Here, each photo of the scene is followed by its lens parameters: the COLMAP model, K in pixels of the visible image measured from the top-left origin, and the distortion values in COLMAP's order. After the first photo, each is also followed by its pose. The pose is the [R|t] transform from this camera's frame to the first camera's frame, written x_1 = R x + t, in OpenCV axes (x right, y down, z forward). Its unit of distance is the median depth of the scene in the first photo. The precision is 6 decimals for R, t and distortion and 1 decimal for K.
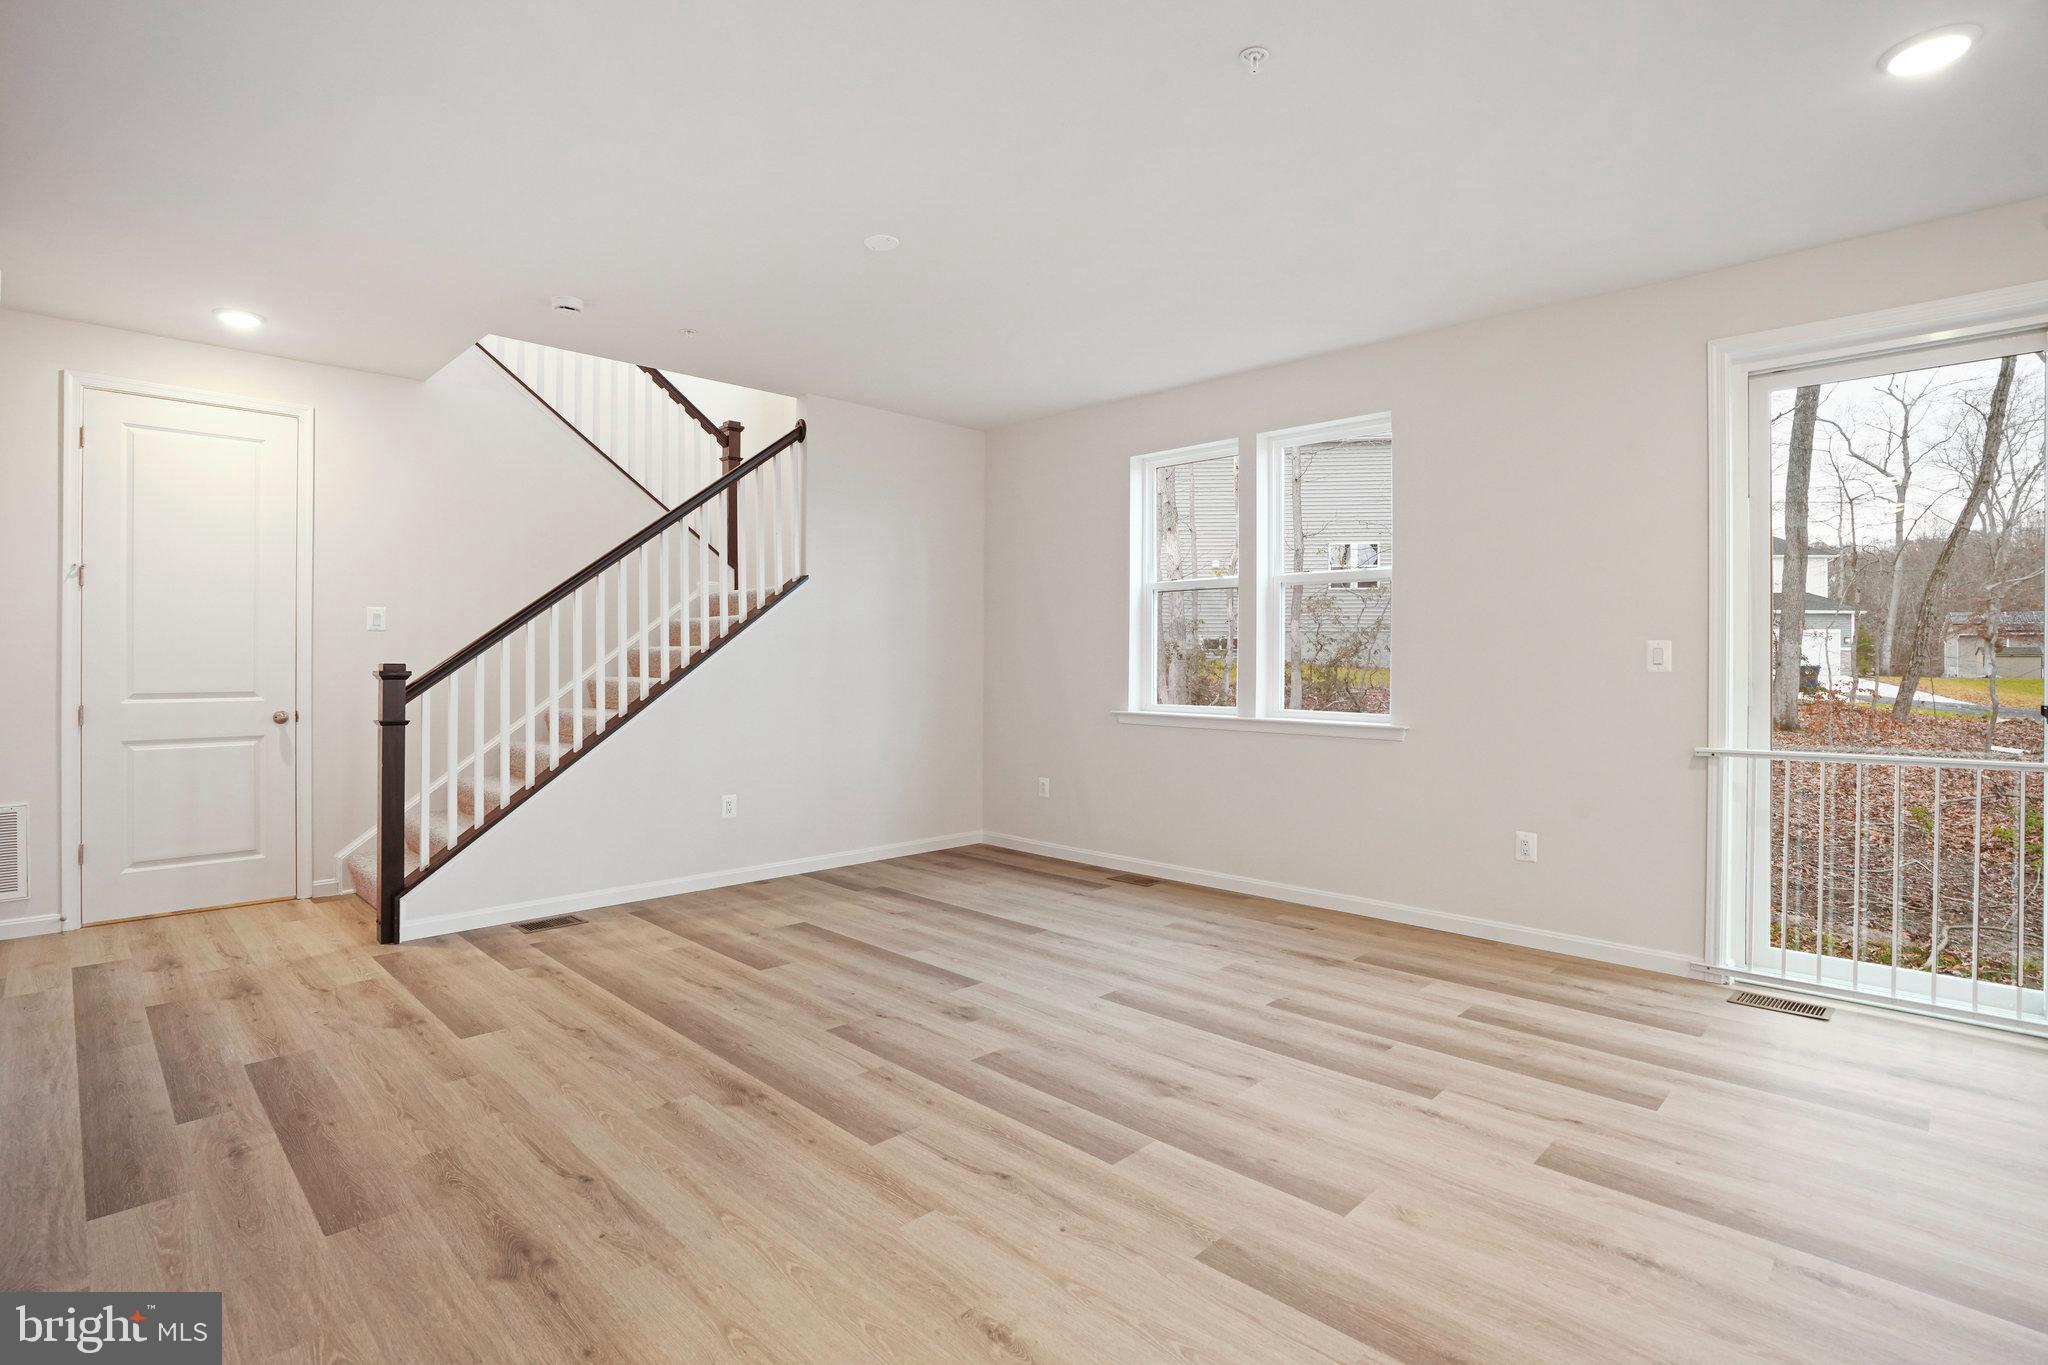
lens RADIAL K [[992.1, 0, 1012.7], [0, 992.1, 656.3], [0, 0, 1]] dist [-0.057352, 0.024500]
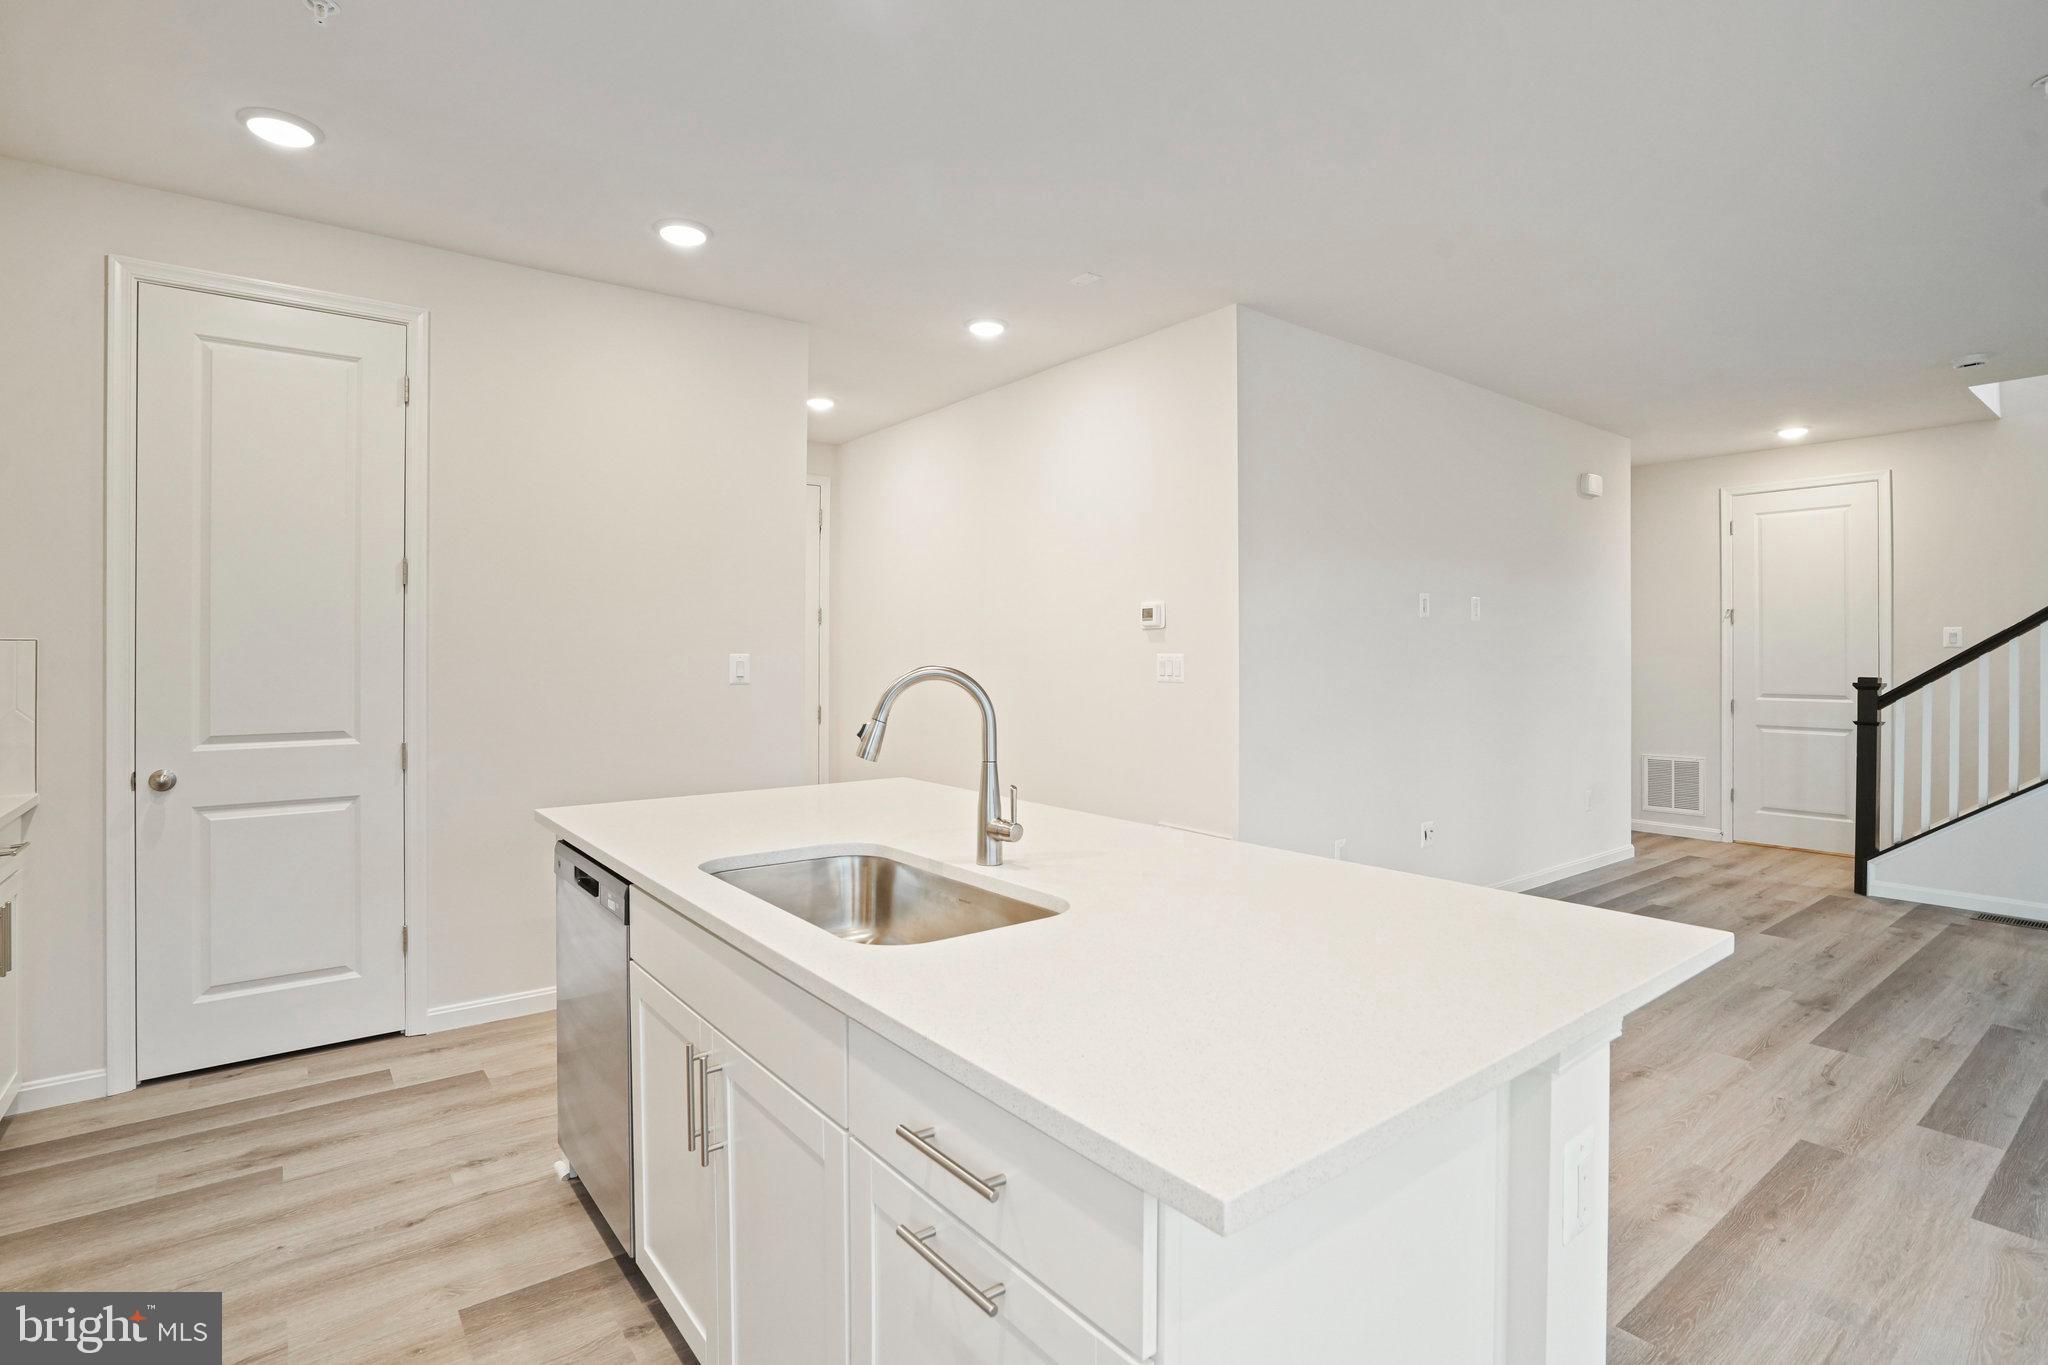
lens RADIAL K [[996.6, 0, 1012.7], [0, 996.6, 658.9], [0, 0, 1]] dist [-0.057640, 0.024303]
pose [[-0.132268, 0.000431, -0.991214, 1.035571], [0.002936, 0.999996, 0.000043, -0.027029], [0.991210, -0.002904, -0.132268, 0.067231]]
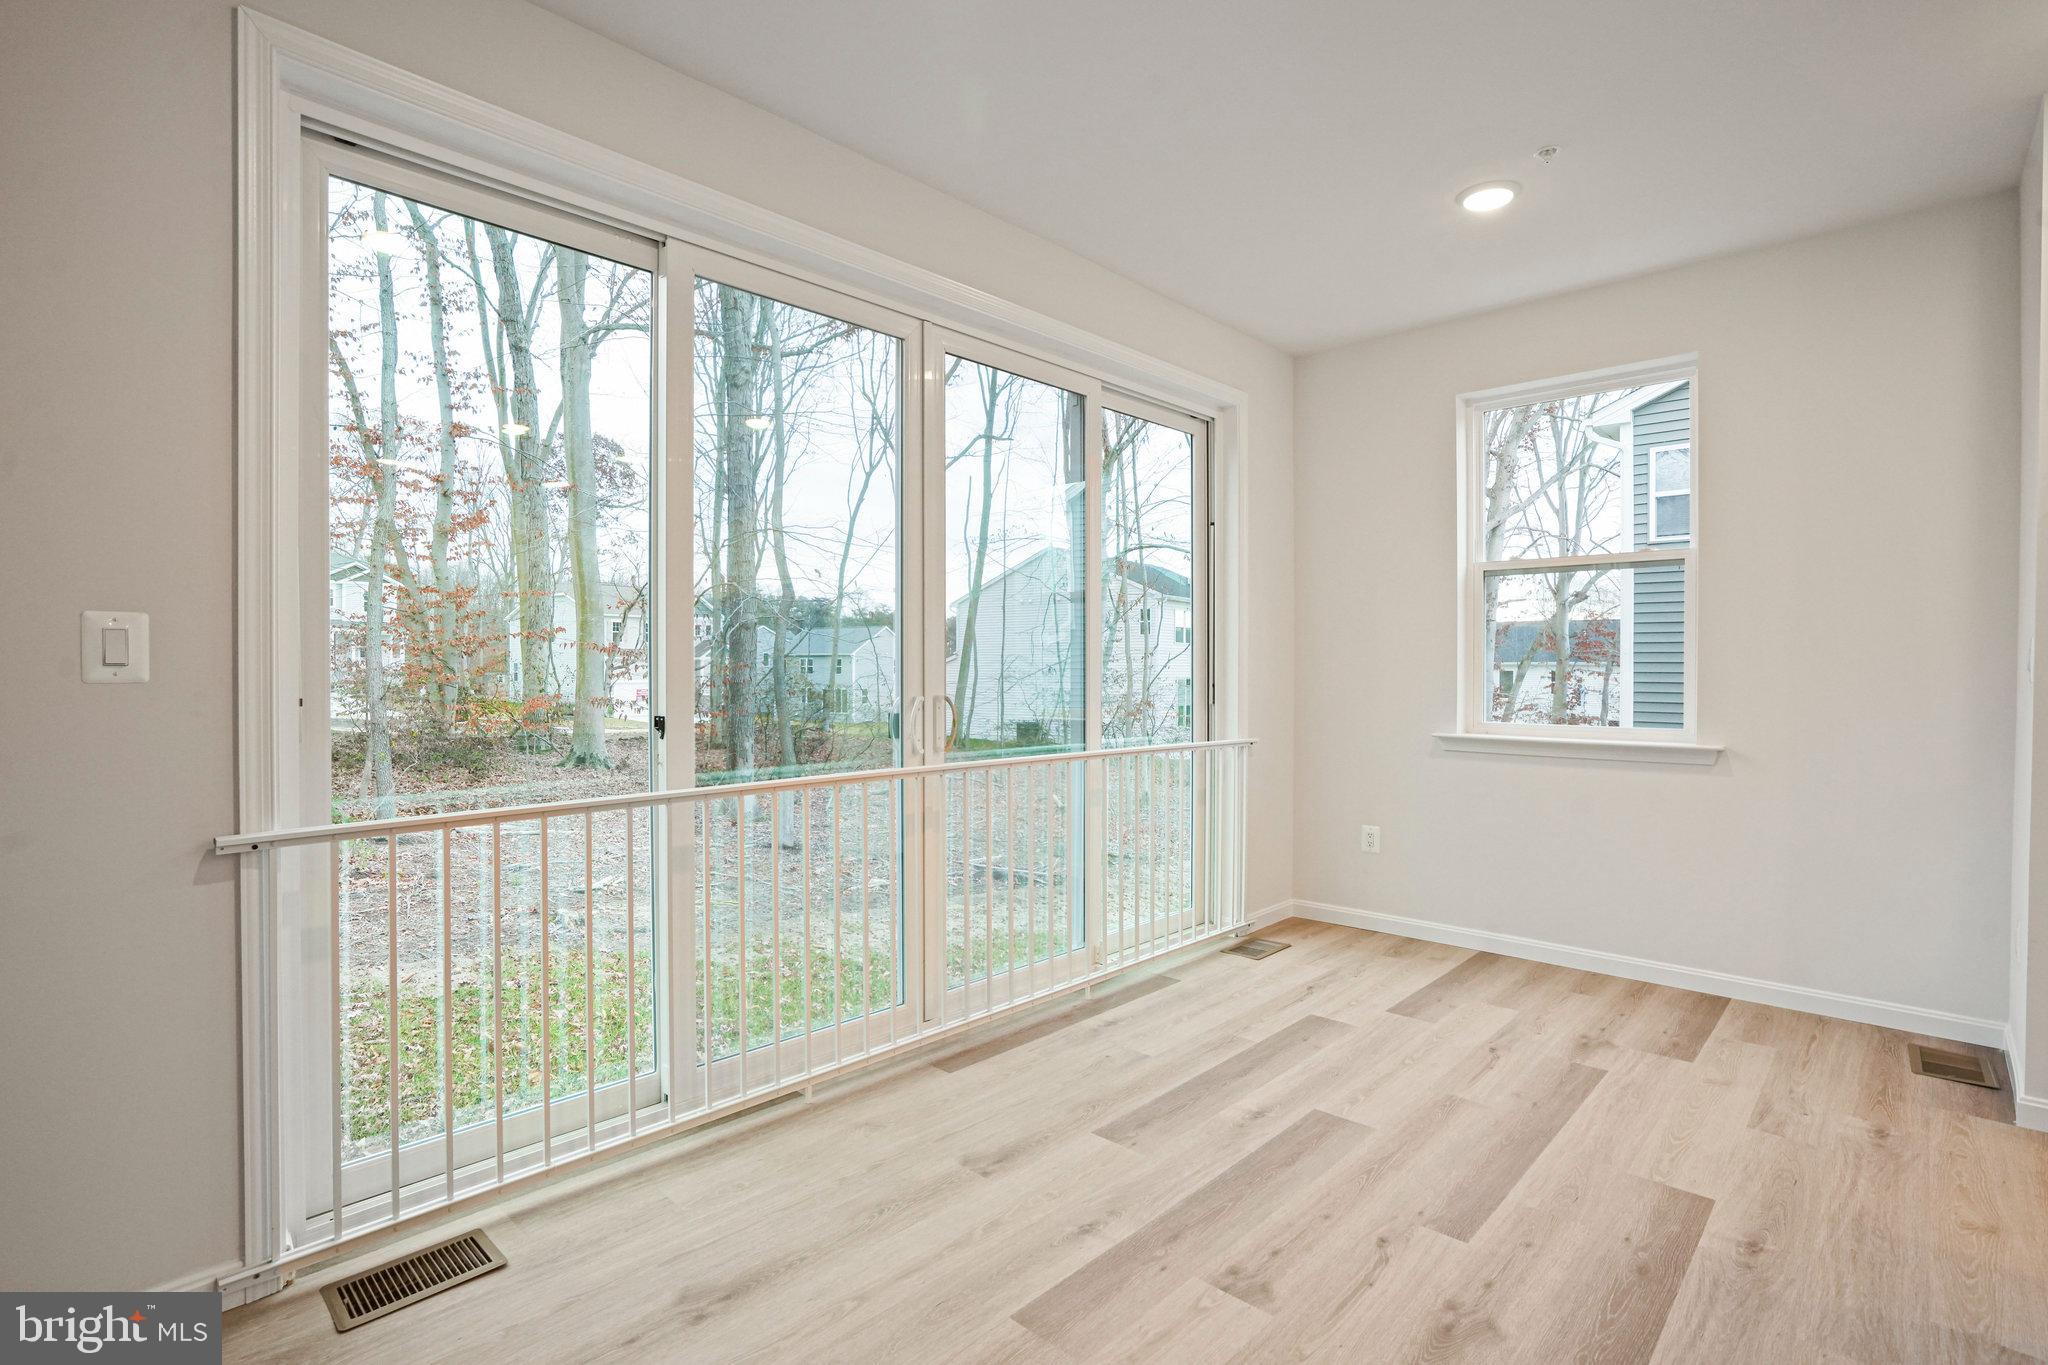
lens RADIAL K [[971.0, 0, 1018.2], [0, 971.0, 674.0], [0, 0, 1]] dist [-0.035477, -0.000341]
pose [[-0.024280, -0.011357, 0.999641, 0.275894], [-0.008624, 0.999901, 0.011150, 0.006146], [-0.999668, -0.008350, -0.024375, 0.733031]]
